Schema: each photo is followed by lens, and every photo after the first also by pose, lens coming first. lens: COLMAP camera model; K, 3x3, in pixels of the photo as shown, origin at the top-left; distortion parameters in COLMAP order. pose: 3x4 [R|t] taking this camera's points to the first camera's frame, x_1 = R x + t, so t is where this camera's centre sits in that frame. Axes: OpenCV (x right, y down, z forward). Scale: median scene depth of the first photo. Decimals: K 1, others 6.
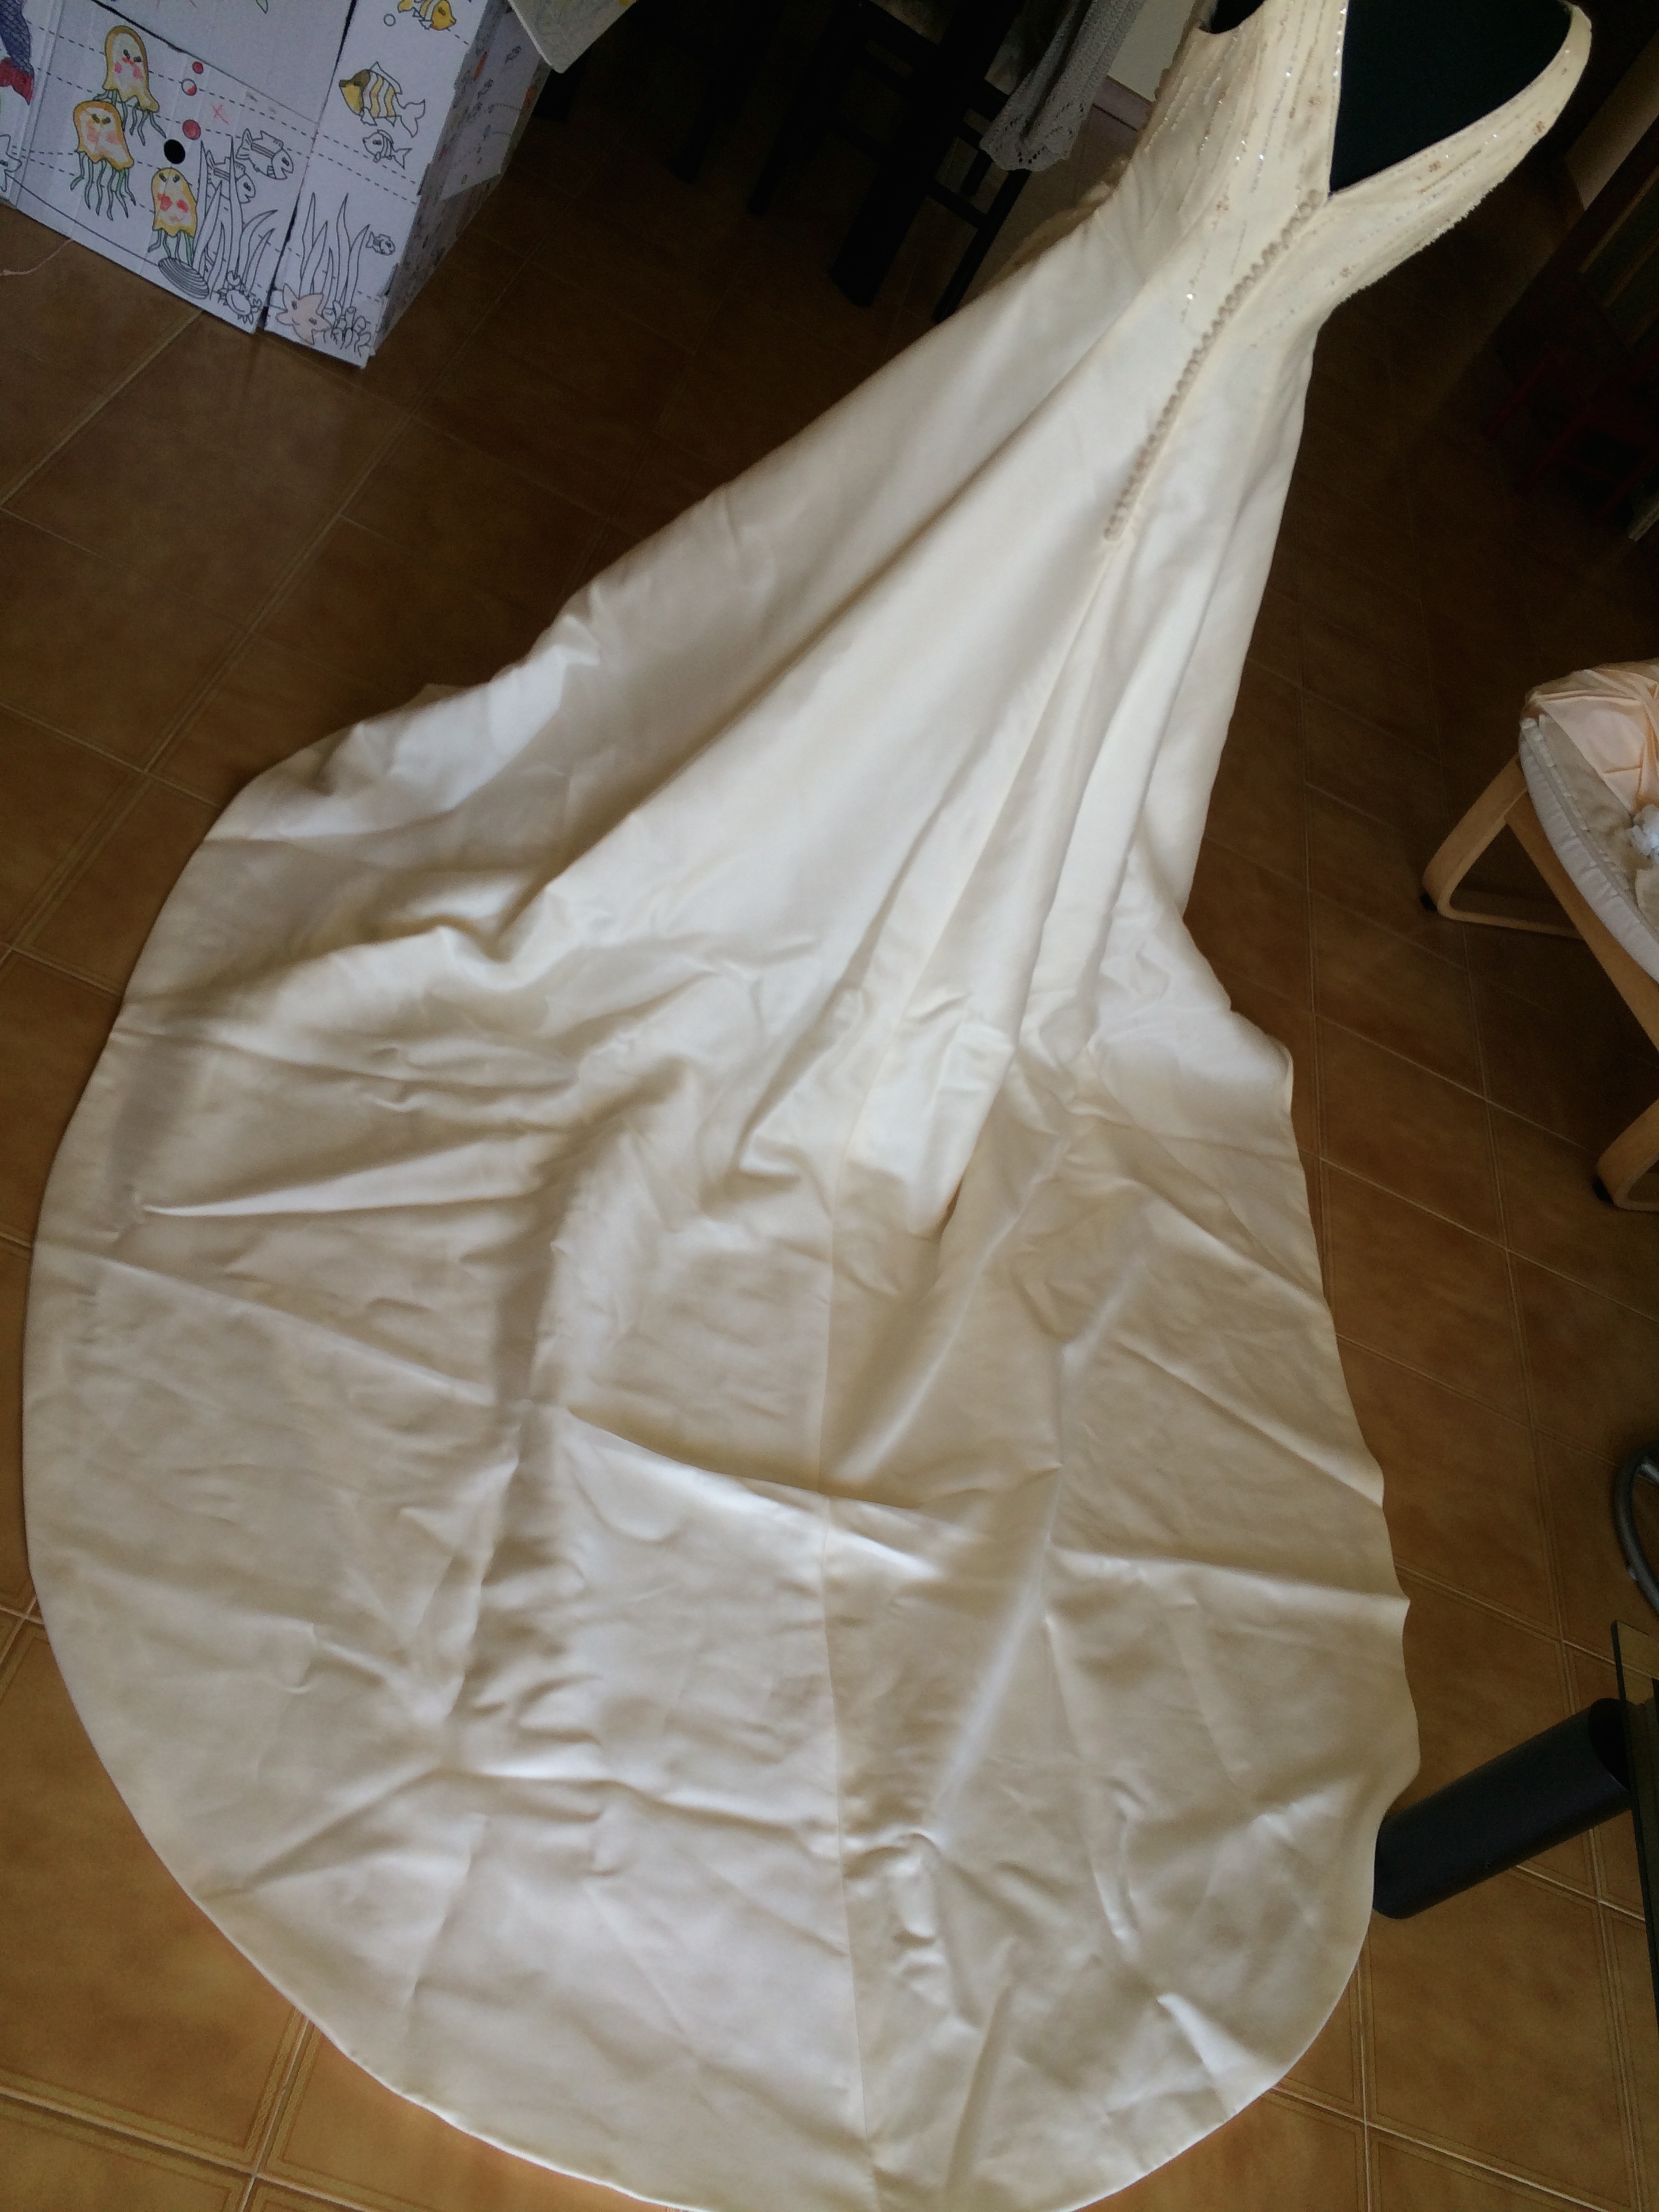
lens RADIAL K [[1941.4, 0, 829.5], [0, 1941.4, 1106.0], [0, 0, 1]] dist [0.087465, -0.130795]
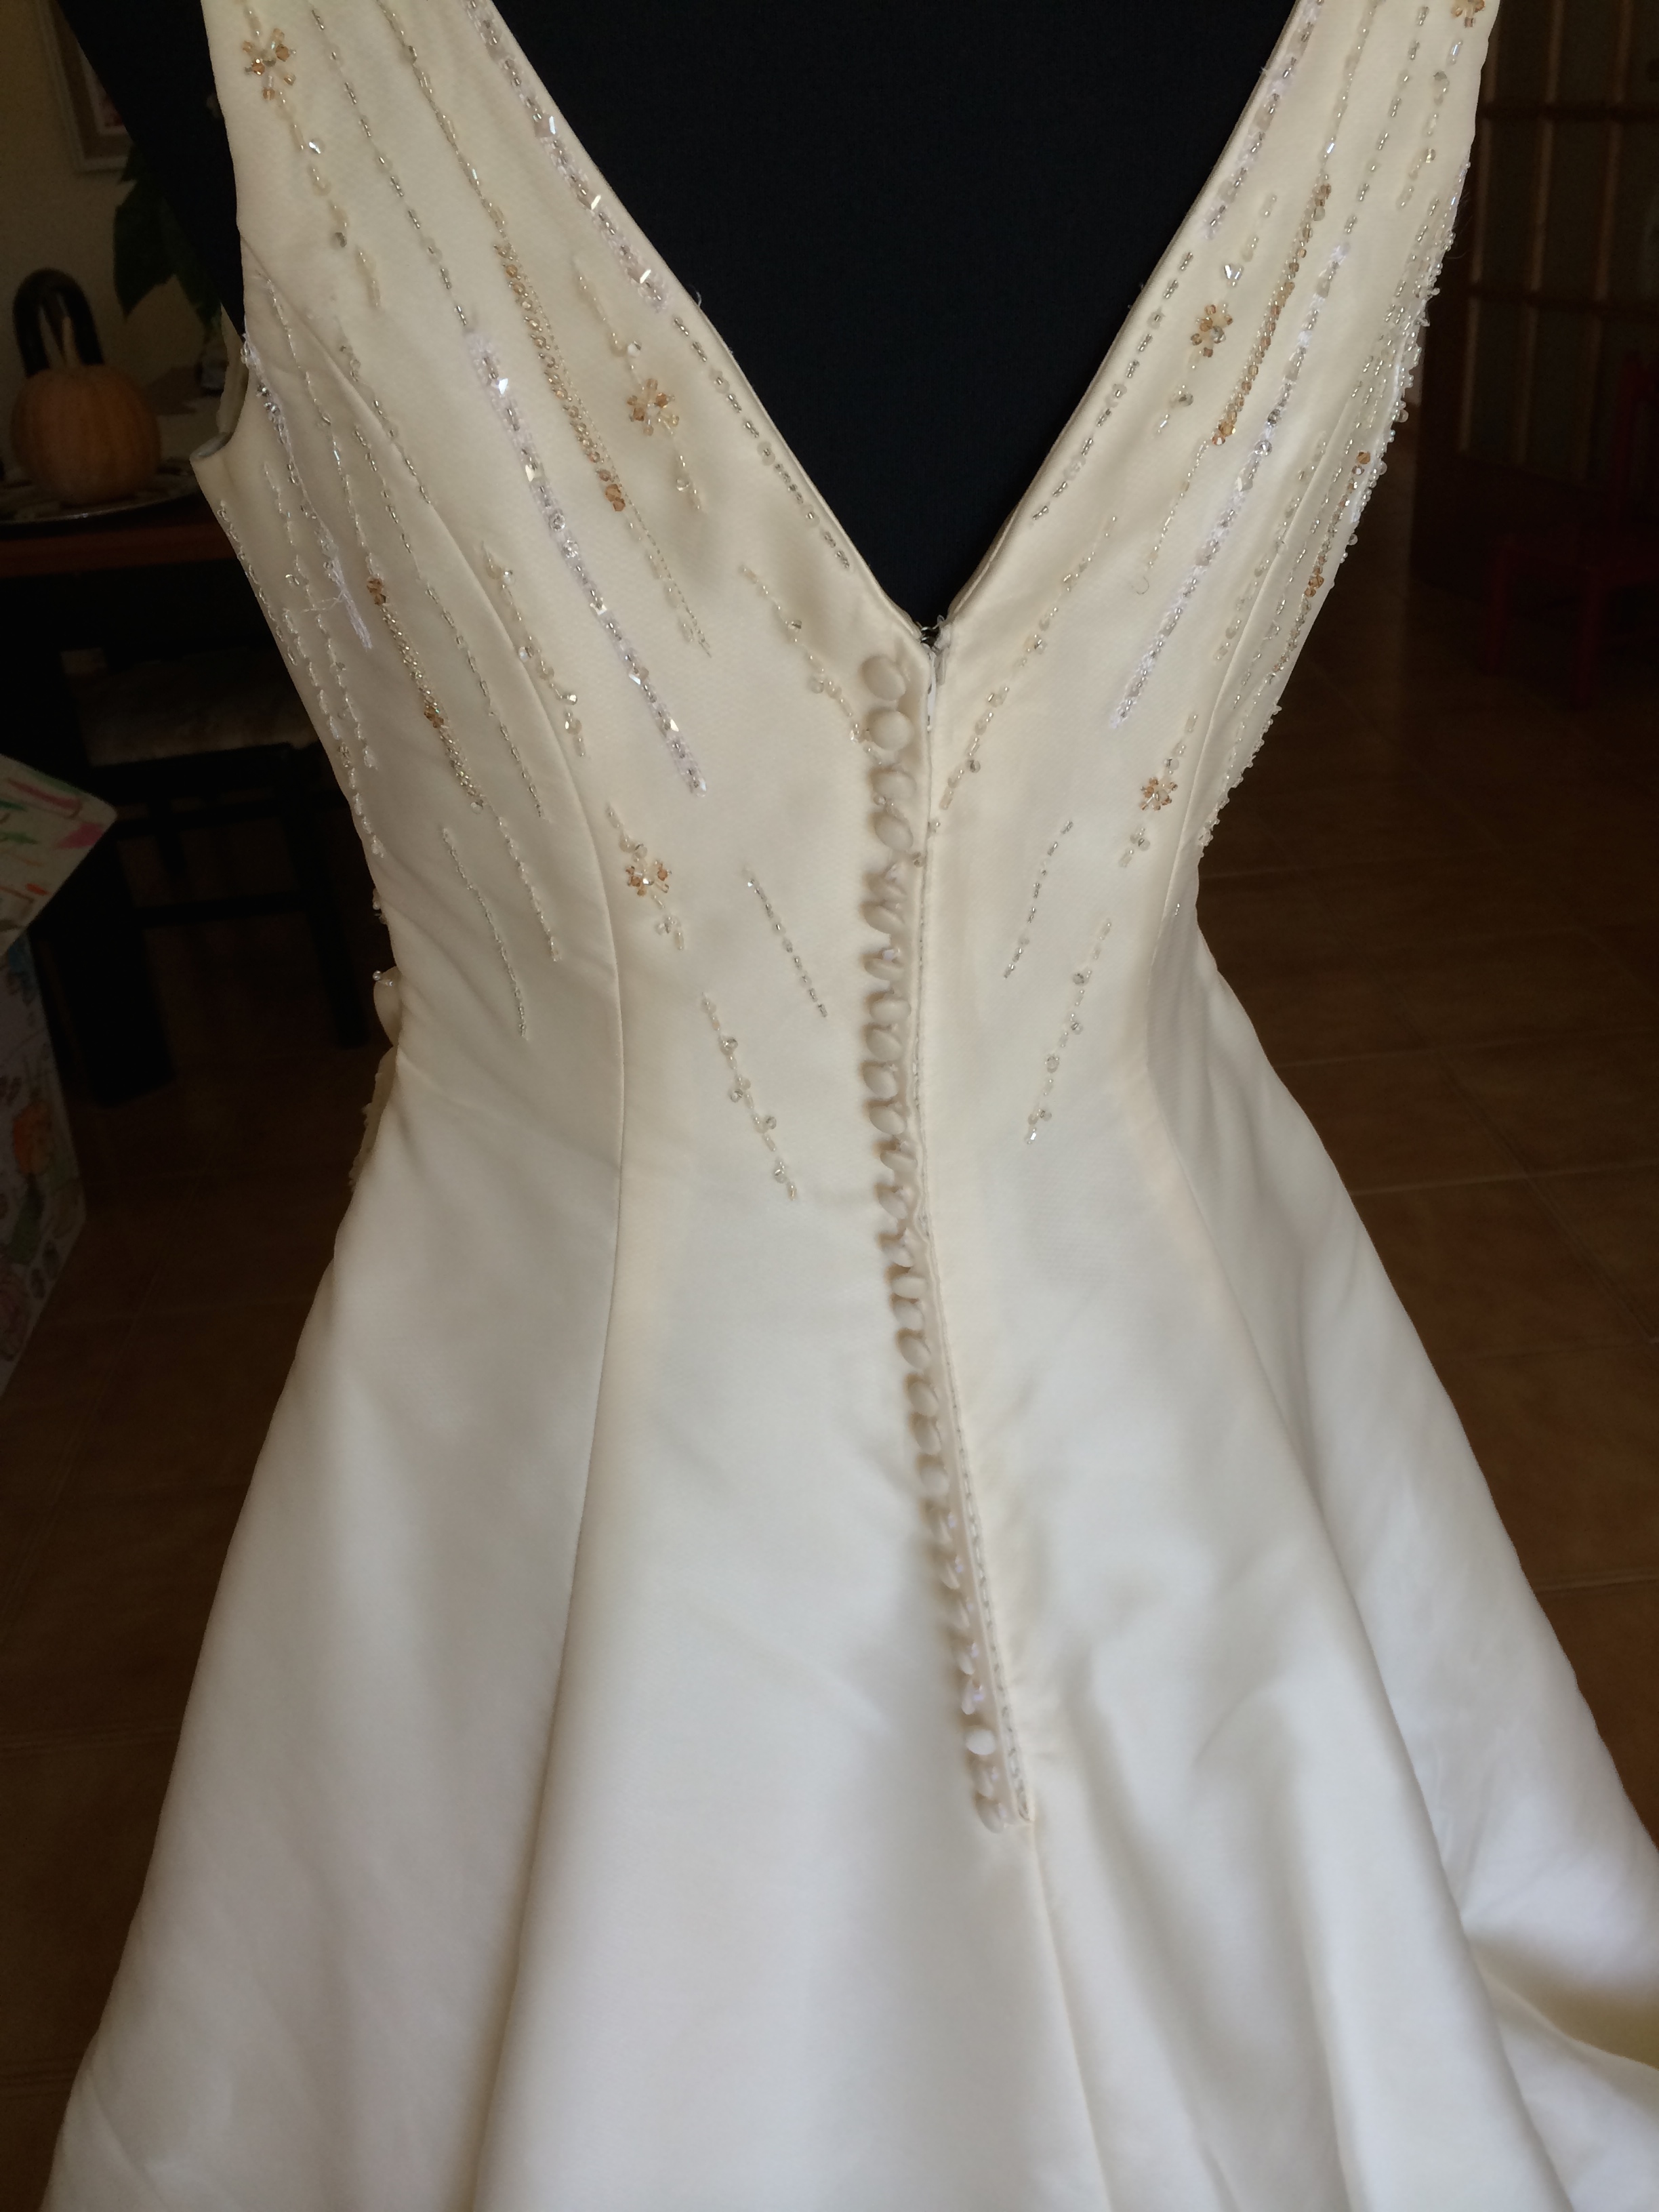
lens RADIAL K [[1941.4, 0, 829.5], [0, 1941.4, 1106.0], [0, 0, 1]] dist [0.087465, -0.130795]
pose [[0.837017, -0.543835, -0.060387, 0.212408], [0.507576, 0.812916, -0.285541, -0.325521], [0.204377, 0.208352, 0.956462, 0.719224]]
